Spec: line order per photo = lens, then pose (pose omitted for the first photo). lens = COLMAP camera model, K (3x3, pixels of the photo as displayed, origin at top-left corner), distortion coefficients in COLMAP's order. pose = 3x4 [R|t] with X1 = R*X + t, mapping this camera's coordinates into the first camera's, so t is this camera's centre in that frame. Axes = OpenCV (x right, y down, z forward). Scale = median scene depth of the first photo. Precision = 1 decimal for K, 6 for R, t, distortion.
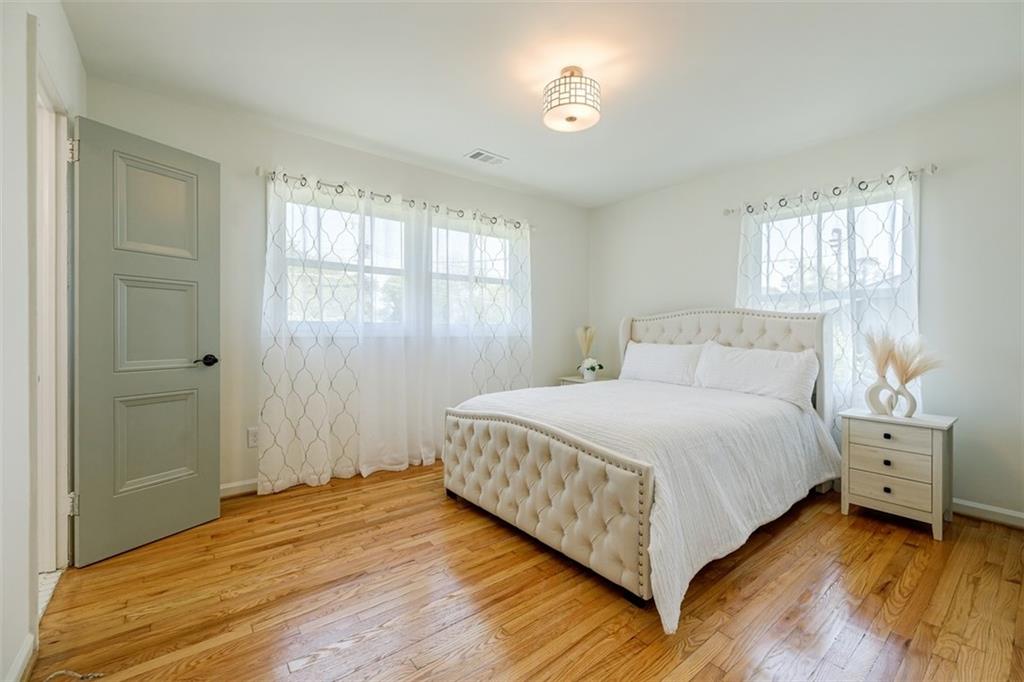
lens RADIAL K [[425.2, 0, 512.3], [0, 425.2, 332.2], [0, 0, 1]] dist [0.000492, 0.000084]
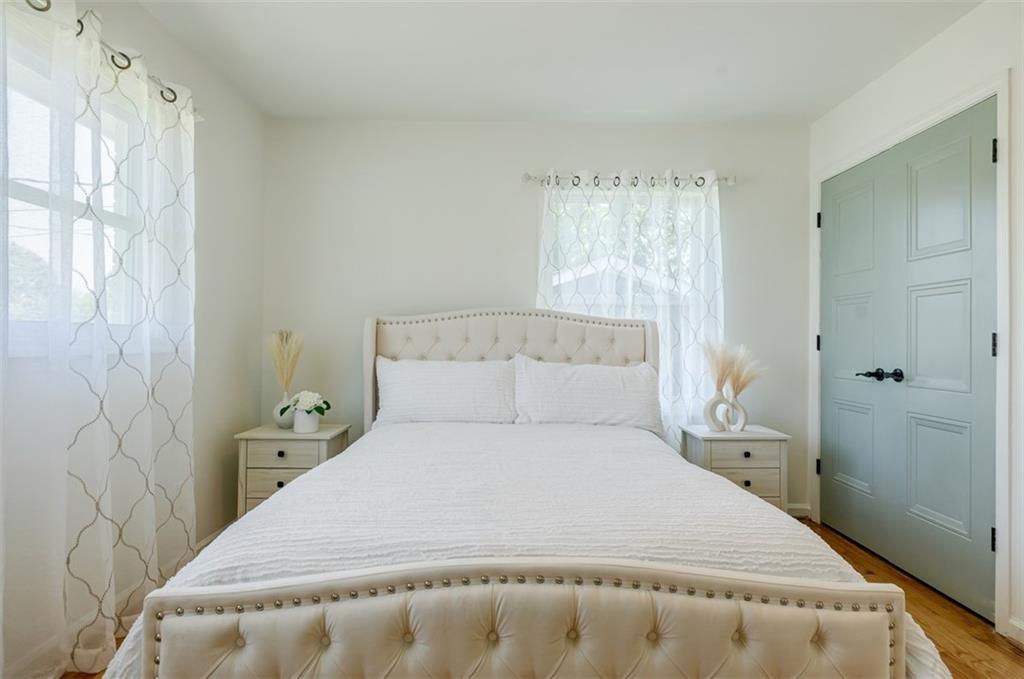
lens RADIAL K [[549.8, 0, 512.8], [0, 549.8, 333.5], [0, 0, 1]] dist [0.003556, 0.000828]
pose [[0.604086, 0.009516, 0.796863, -0.320989], [-0.000470, 0.999933, -0.011585, -0.004788], [-0.796919, 0.006624, 0.604050, 0.560717]]
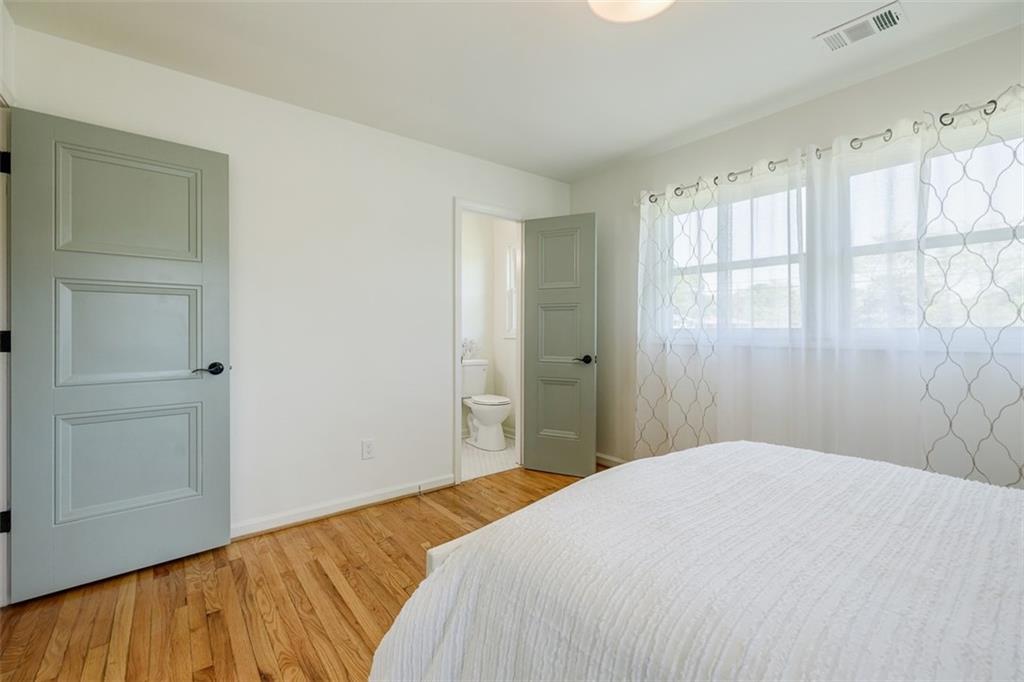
lens RADIAL K [[425.2, 0, 512.3], [0, 425.2, 332.2], [0, 0, 1]] dist [0.000492, 0.000084]
pose [[0.009468, 0.003606, -0.999949, 0.557484], [0.005370, 0.999979, 0.003657, -0.024849], [0.999941, -0.005405, 0.009448, 0.643708]]
